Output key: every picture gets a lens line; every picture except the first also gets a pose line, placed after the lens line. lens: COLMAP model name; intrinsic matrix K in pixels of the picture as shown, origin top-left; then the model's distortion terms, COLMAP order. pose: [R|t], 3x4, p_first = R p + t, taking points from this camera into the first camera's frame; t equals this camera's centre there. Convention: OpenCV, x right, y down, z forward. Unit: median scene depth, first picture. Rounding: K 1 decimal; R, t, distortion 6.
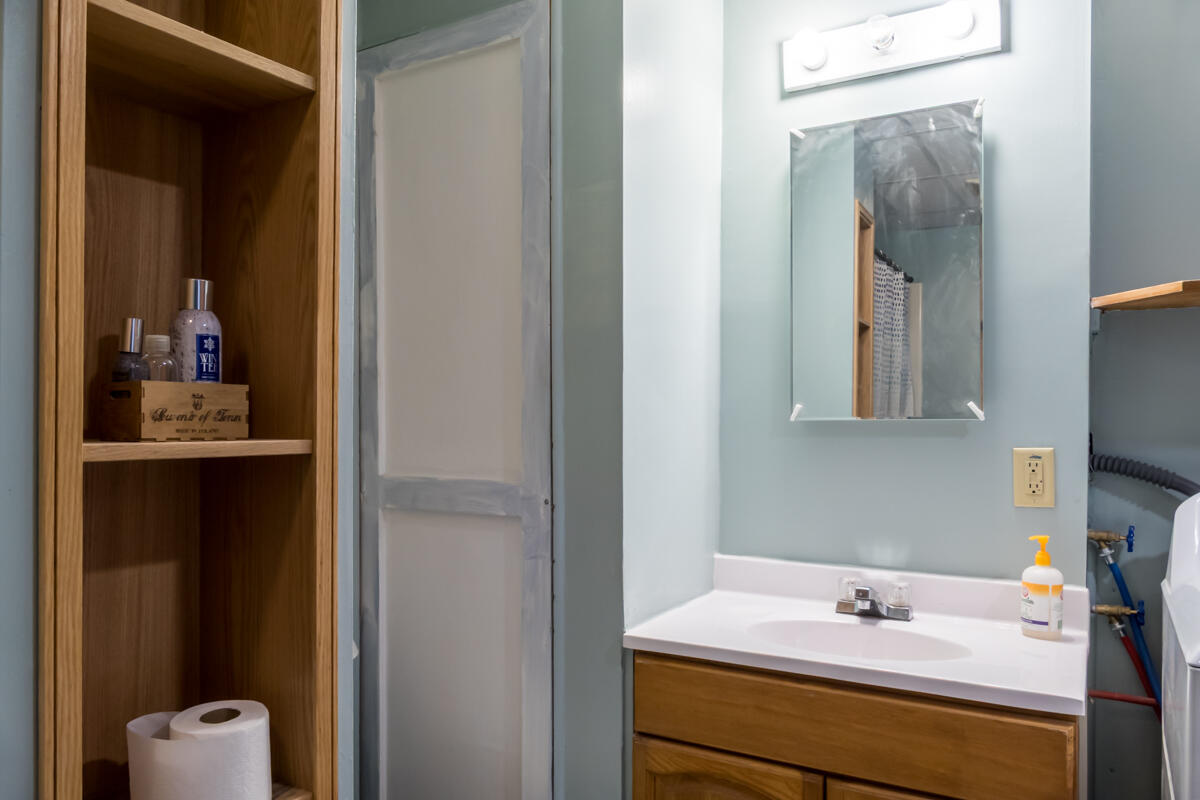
lens RADIAL K [[880.1, 0, 601.3], [0, 880.1, 423.5], [0, 0, 1]] dist [-0.021111, -0.000600]
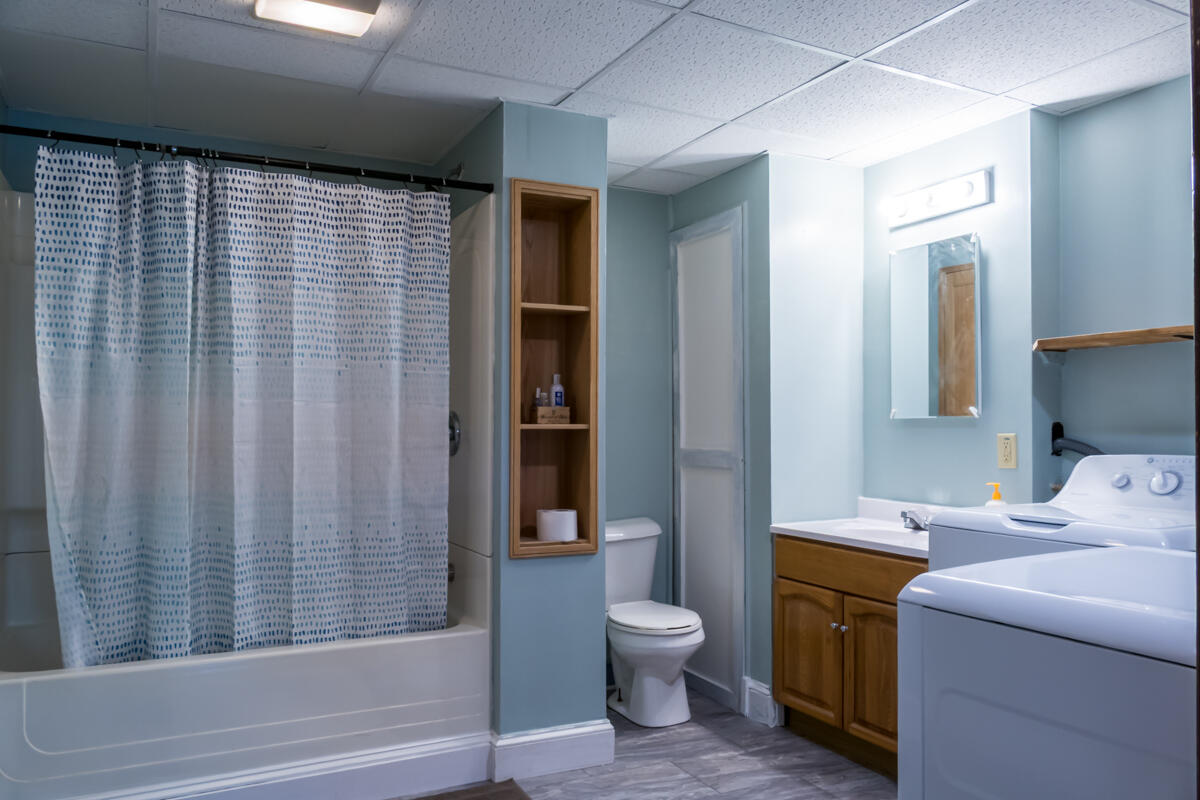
lens RADIAL K [[880.1, 0, 601.3], [0, 880.1, 423.5], [0, 0, 1]] dist [-0.021111, -0.000600]
pose [[0.848949, -0.004038, -0.528459, 0.751924], [0.000290, 0.999974, -0.007176, 0.021095], [0.528474, 0.005939, 0.848929, -0.898196]]
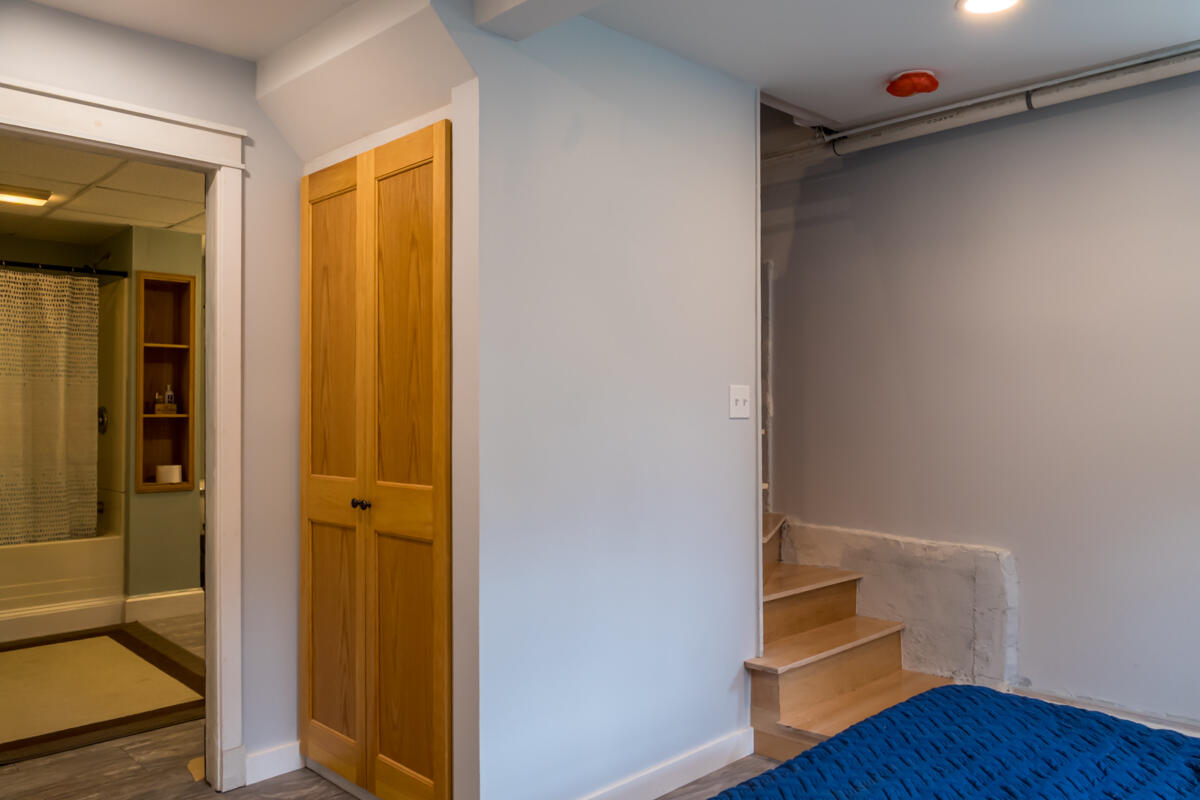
lens RADIAL K [[908.1, 0, 600.0], [0, 908.1, 400.0], [0, 0, 1]] dist [-0.013291, -0.006443]
pose [[0.964322, -0.007710, -0.264620, 1.953837], [0.003677, 0.999870, -0.015731, 0.015089], [0.264707, 0.014196, 0.964224, -2.009280]]
